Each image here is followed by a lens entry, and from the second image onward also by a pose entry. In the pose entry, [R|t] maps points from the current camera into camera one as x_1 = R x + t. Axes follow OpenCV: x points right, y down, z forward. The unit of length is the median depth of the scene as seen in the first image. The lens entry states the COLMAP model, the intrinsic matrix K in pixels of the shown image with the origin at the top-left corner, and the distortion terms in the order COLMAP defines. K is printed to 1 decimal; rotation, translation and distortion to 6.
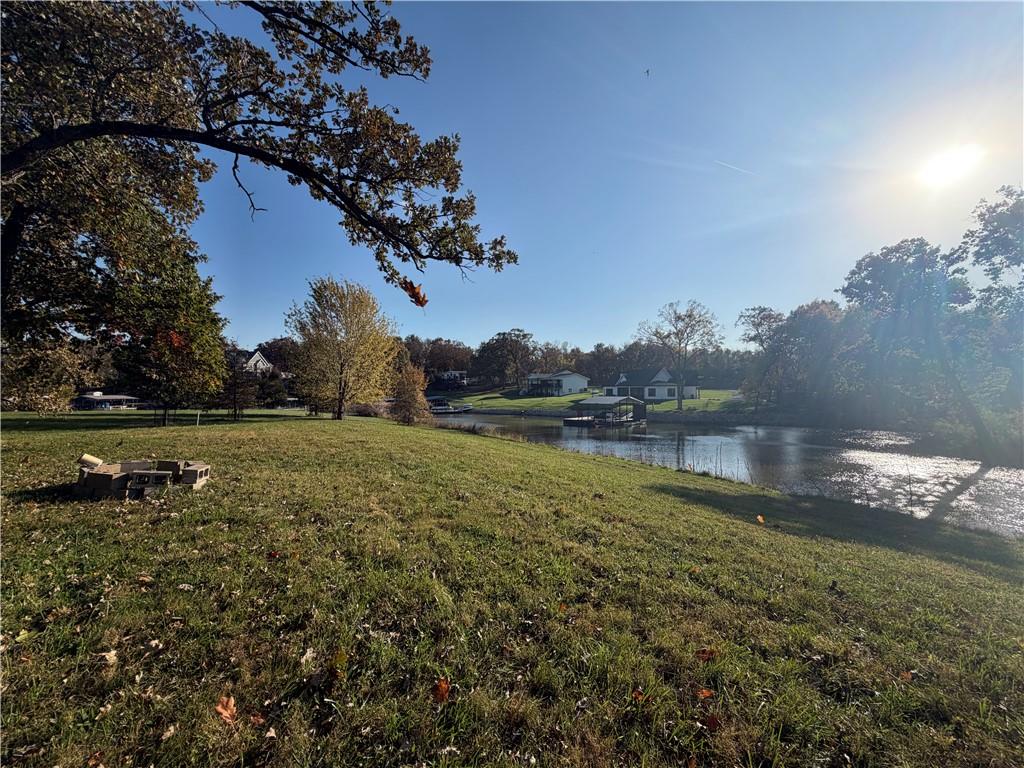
lens RADIAL K [[407.7, 0, 511.0], [0, 407.7, 388.8], [0, 0, 1]] dist [-0.000920, 0.000785]
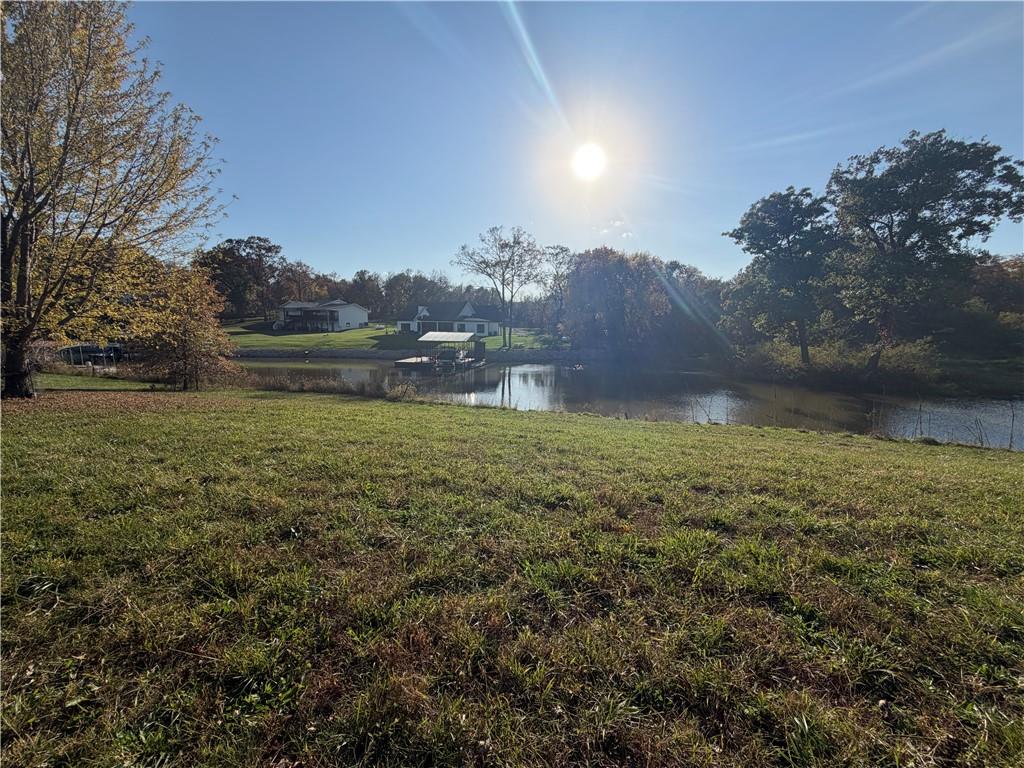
lens RADIAL K [[407.7, 0, 512.4], [0, 407.7, 388.4], [0, 0, 1]] dist [-0.000920, 0.000785]
pose [[0.800029, -0.073509, 0.595441, -0.116149], [-0.018697, 0.988929, 0.147206, 0.005255], [-0.599670, -0.128902, 0.789797, 0.193967]]
